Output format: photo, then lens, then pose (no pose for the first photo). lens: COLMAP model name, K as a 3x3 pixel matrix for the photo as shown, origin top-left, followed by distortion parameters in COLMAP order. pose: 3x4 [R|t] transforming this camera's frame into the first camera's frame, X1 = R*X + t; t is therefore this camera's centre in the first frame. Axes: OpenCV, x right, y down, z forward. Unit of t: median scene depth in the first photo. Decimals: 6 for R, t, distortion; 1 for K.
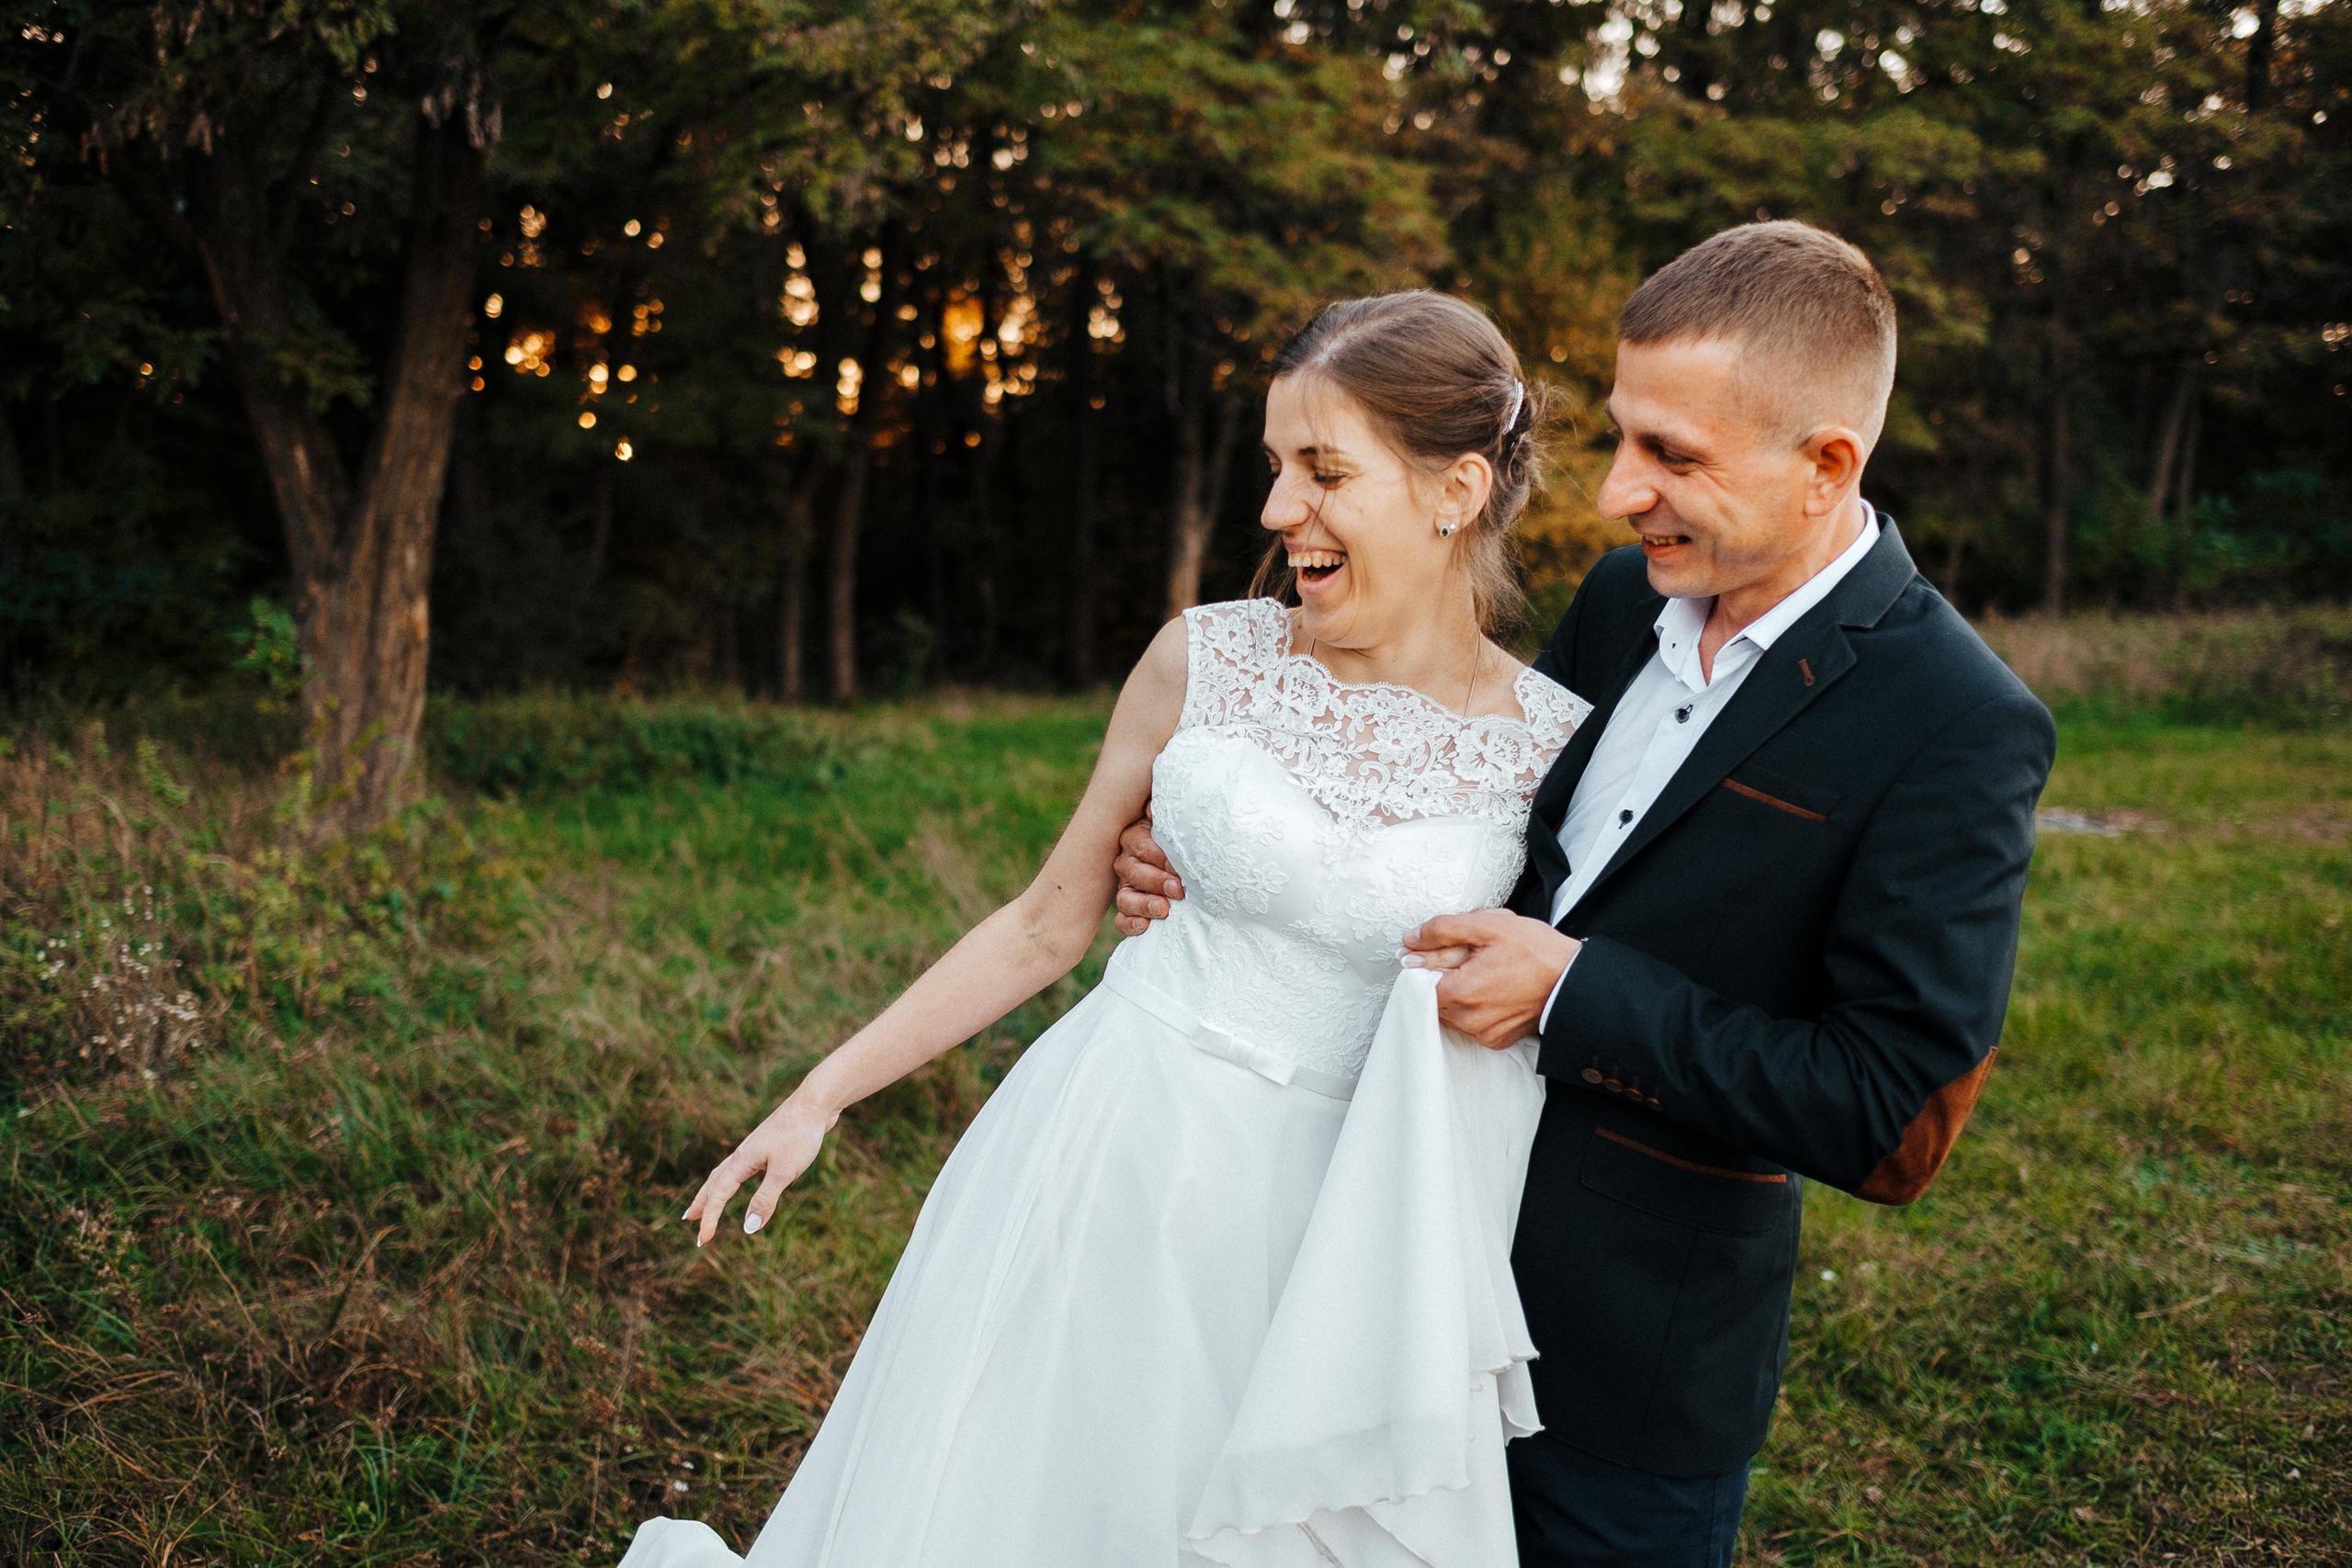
lens RADIAL K [[2366.5, 0, 1176.0], [0, 2366.5, 784.0], [0, 0, 1]] dist [-0.012196, 0.026394]
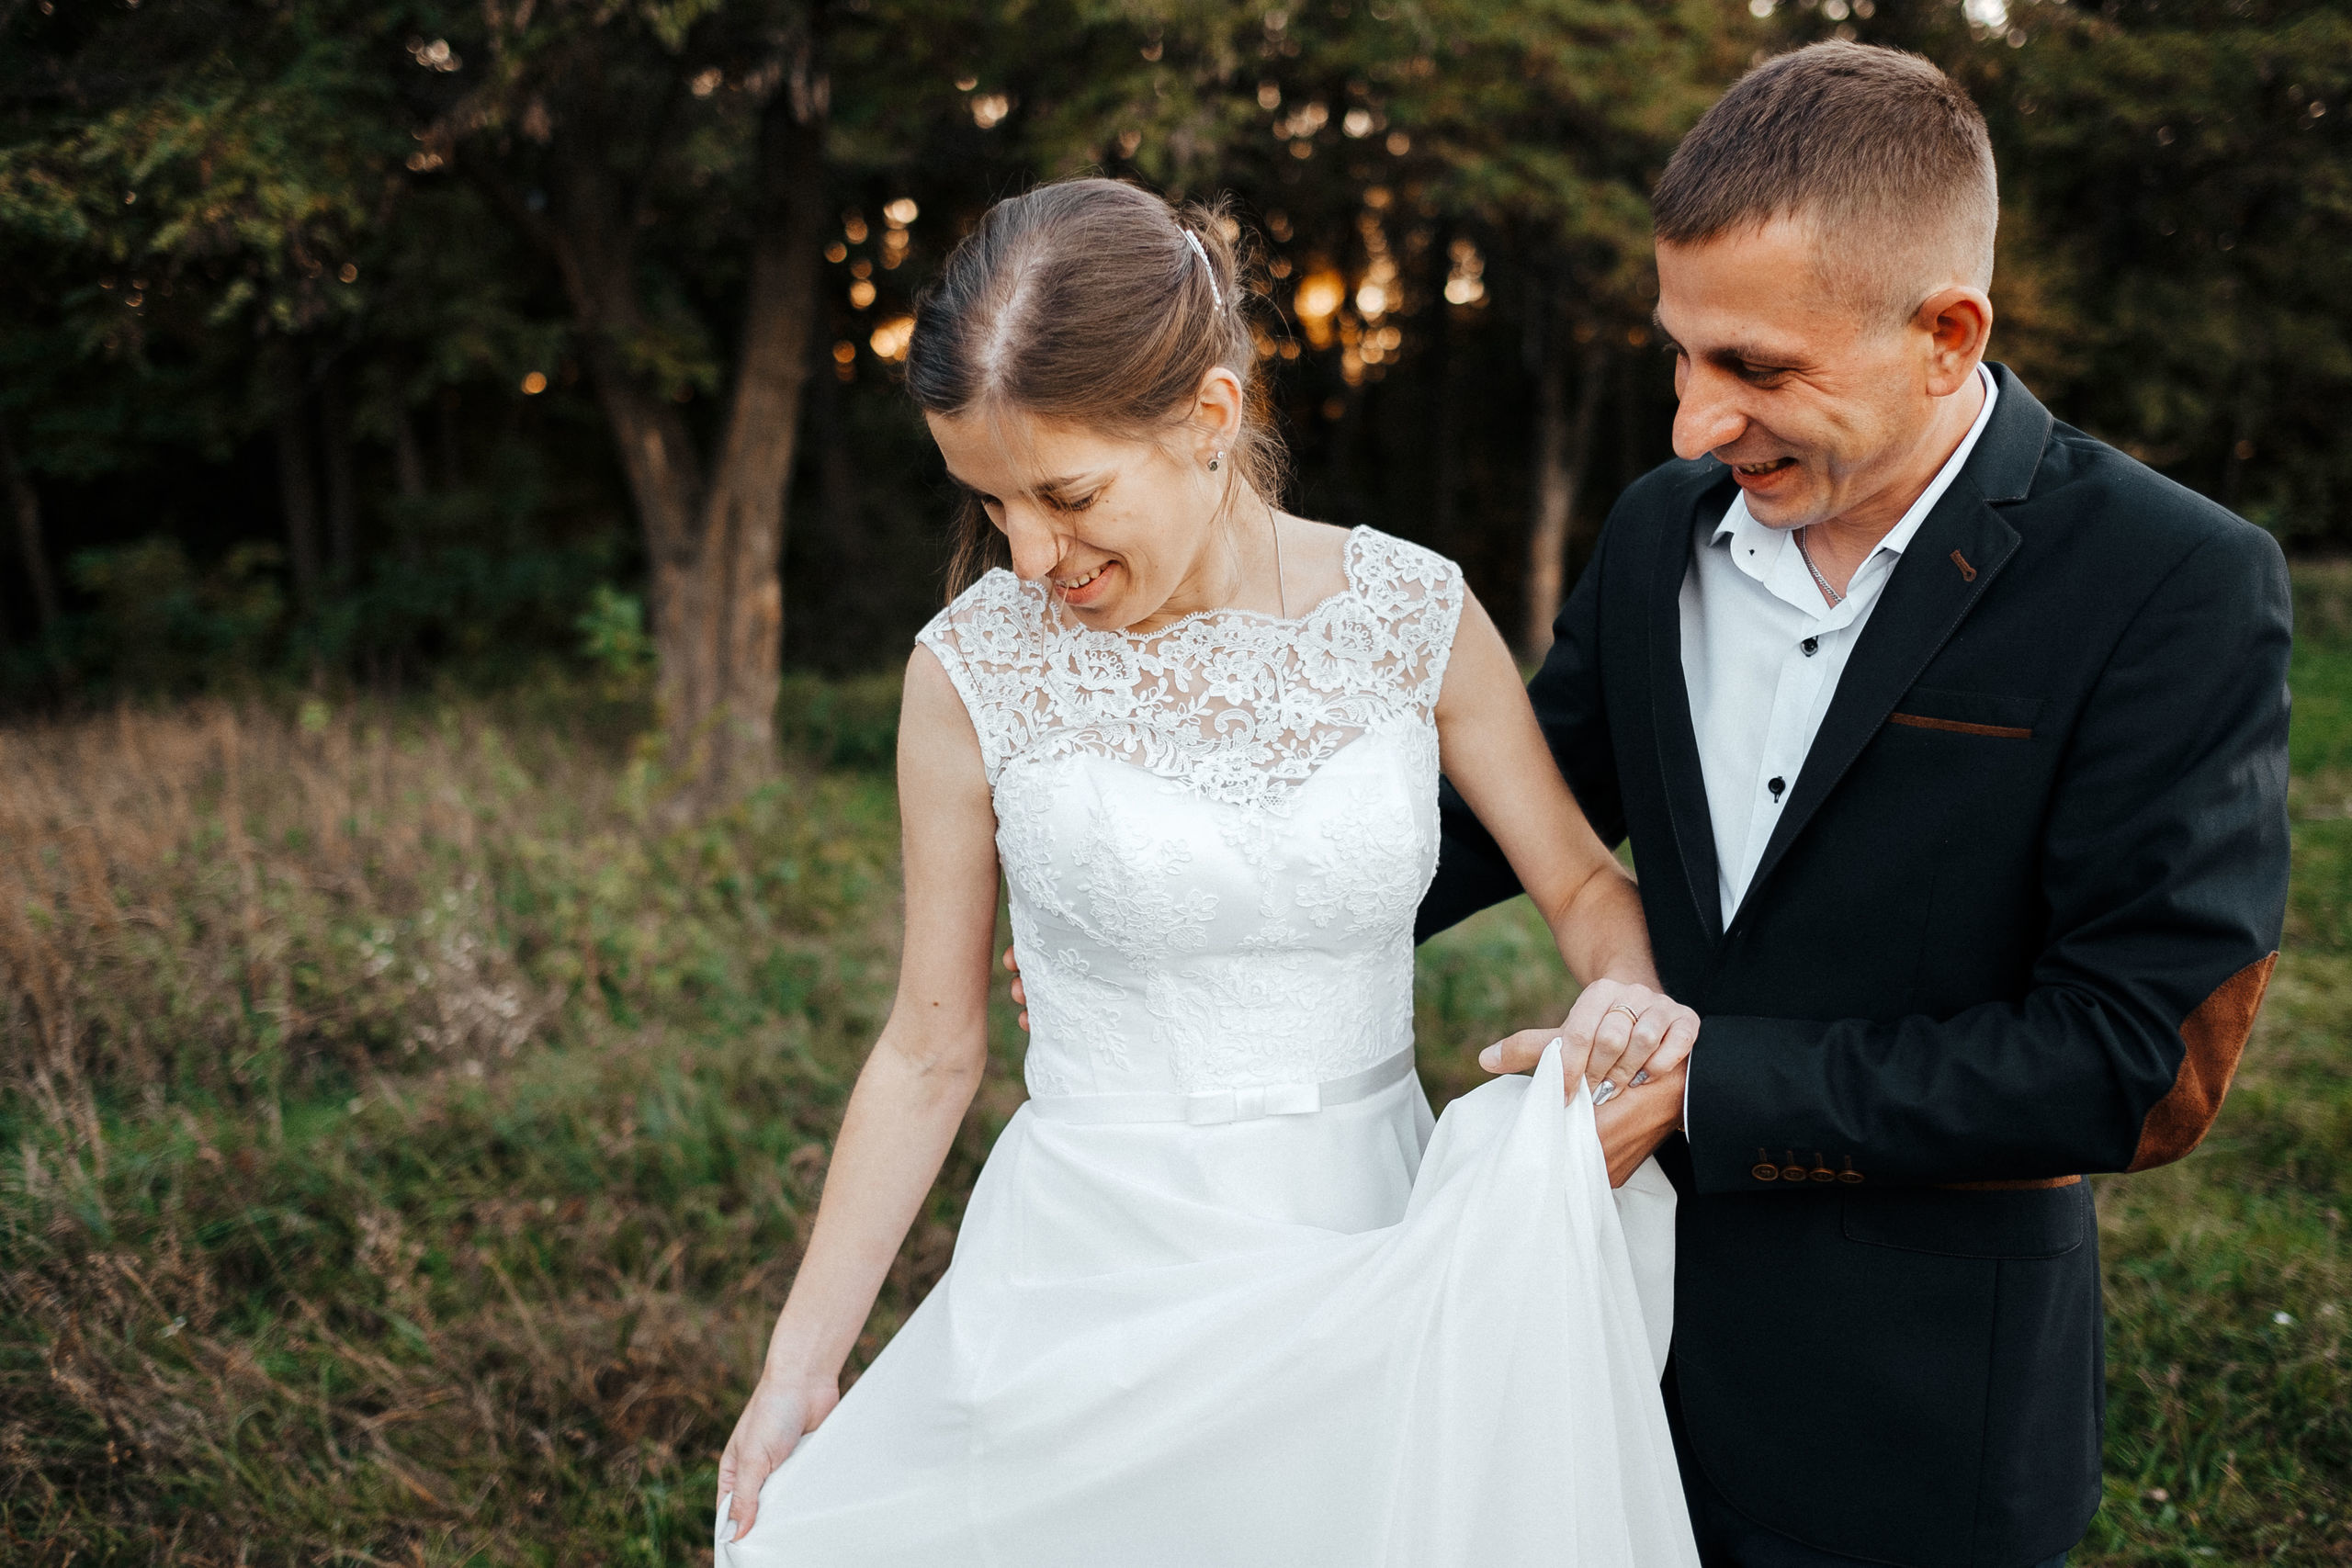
lens RADIAL K [[2375.1, 0, 1176.0], [0, 2375.1, 784.0], [0, 0, 1]] dist [-0.012845, 0.002565]
pose [[0.987965, -0.014464, -0.154002, 0.004396], [0.016398, 0.999802, 0.011299, -0.001116], [0.153808, -0.013688, 0.988006, 0.030883]]
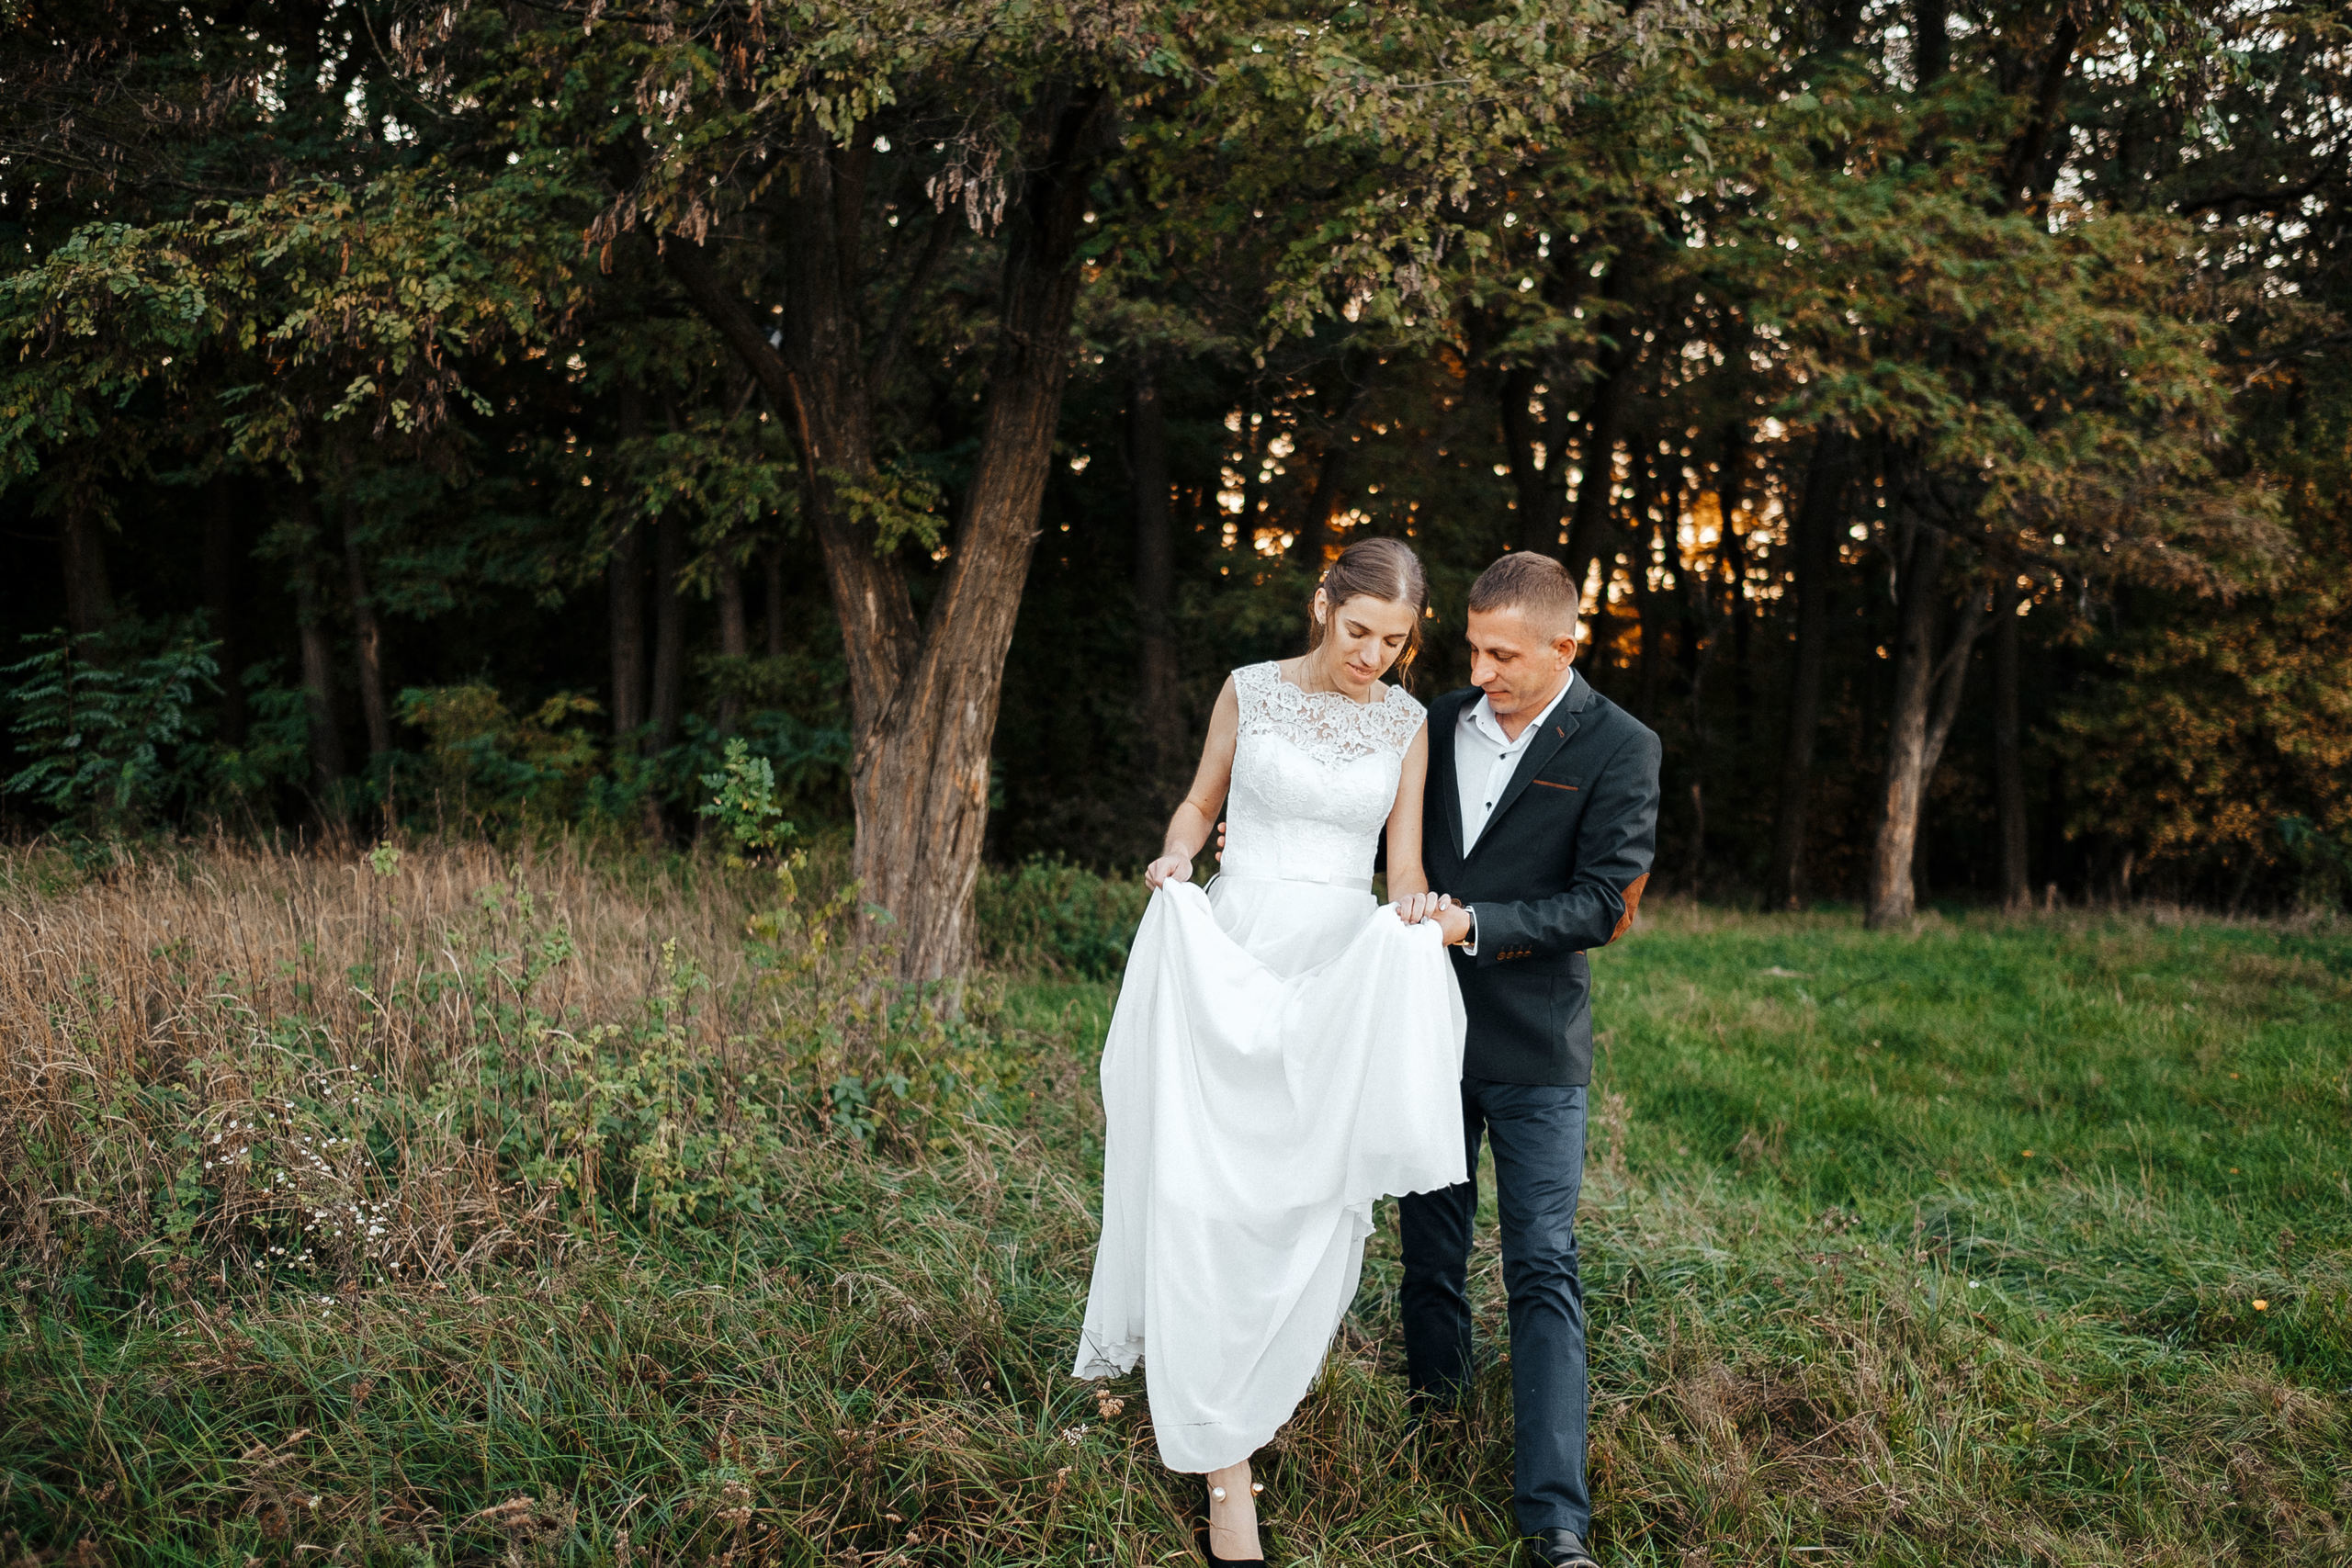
lens RADIAL K [[2431.9, 0, 1169.4], [0, 2431.9, 824.5], [0, 0, 1]] dist [-0.004866, 0.014672]
pose [[0.954097, 0.052047, -0.294941, 0.032891], [-0.071881, 0.995794, -0.056803, -0.004381], [0.290744, 0.075396, 0.953826, 0.128262]]
